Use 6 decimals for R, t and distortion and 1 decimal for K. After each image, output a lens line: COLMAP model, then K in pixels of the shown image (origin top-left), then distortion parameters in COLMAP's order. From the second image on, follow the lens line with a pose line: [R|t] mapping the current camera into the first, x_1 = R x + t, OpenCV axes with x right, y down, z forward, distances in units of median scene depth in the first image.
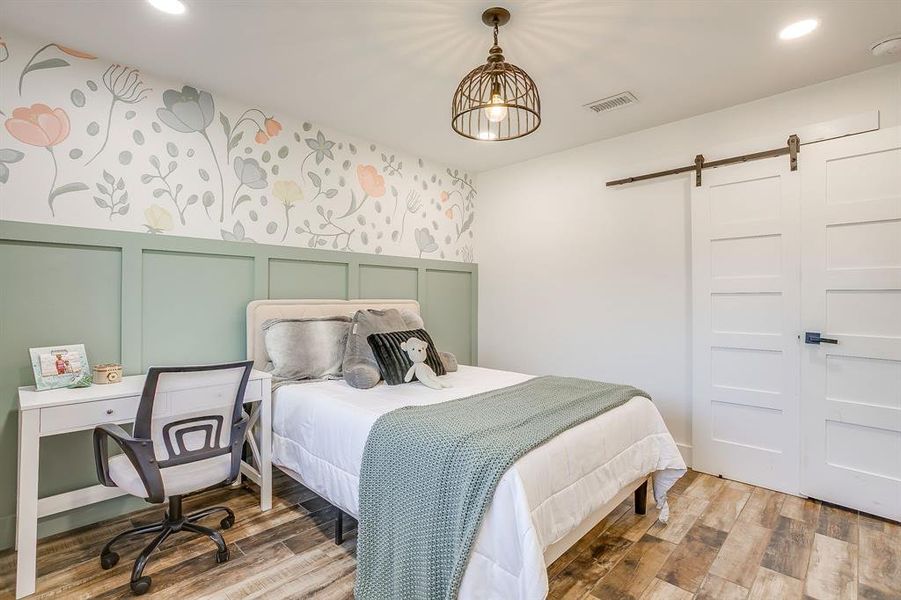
lens RADIAL K [[440.6, 0, 453.0], [0, 440.6, 296.8], [0, 0, 1]] dist [-0.015710, 0.007096]
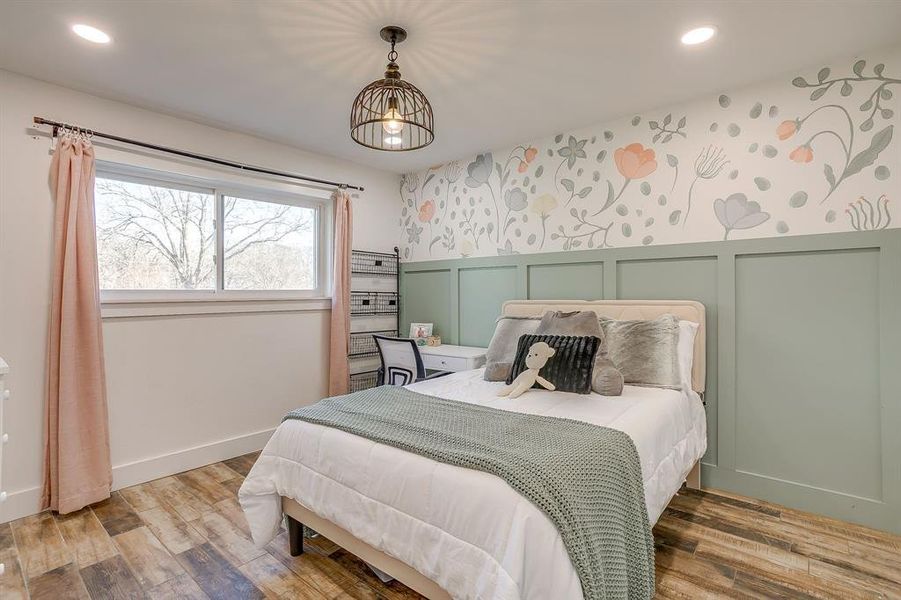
lens RADIAL K [[440.6, 0, 452.2], [0, 440.6, 300.1], [0, 0, 1]] dist [-0.015710, 0.007096]
pose [[0.075189, -0.004222, -0.997160, 0.693223], [-0.002099, 0.999988, -0.004393, 0.010919], [0.997167, 0.002424, 0.075179, 0.643525]]
